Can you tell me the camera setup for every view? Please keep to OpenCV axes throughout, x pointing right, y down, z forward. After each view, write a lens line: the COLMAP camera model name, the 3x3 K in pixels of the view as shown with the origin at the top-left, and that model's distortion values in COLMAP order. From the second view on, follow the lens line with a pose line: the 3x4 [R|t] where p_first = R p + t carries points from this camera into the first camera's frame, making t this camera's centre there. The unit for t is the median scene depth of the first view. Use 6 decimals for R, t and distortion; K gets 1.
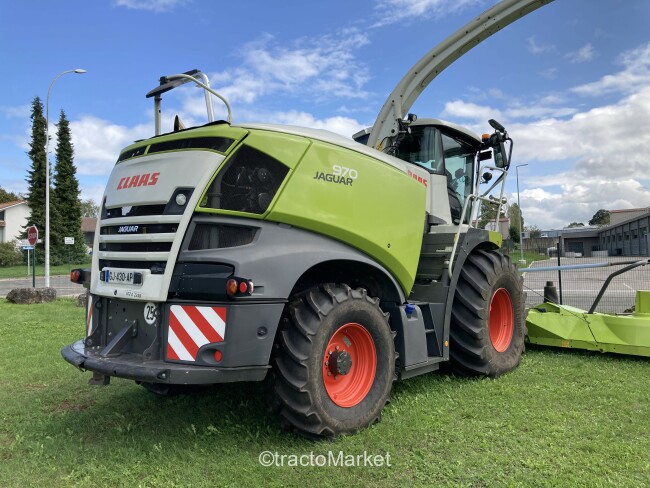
lens RADIAL K [[529.4, 0, 325.1], [0, 529.4, 244.0], [0, 0, 1]] dist [-0.000361, -0.000263]
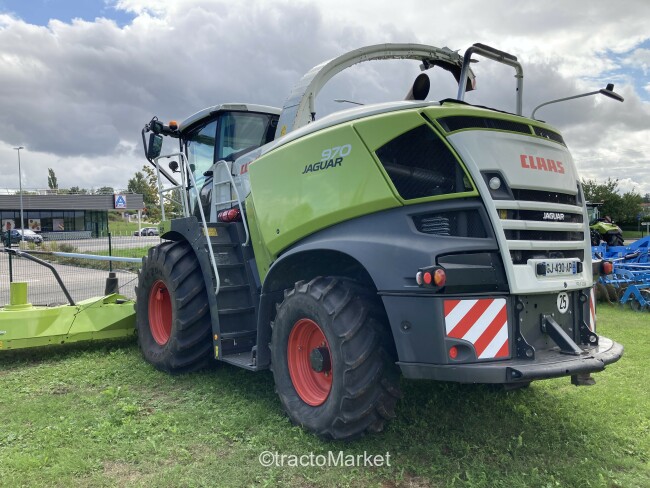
lens RADIAL K [[529.4, 0, 325.0], [0, 529.4, 244.8], [0, 0, 1]] dist [-0.000361, -0.000263]
pose [[0.217225, -0.002958, 0.976117, -1.375775], [-0.013458, 0.999891, 0.006025, 0.021548], [-0.976029, -0.014445, 0.217162, 1.199479]]
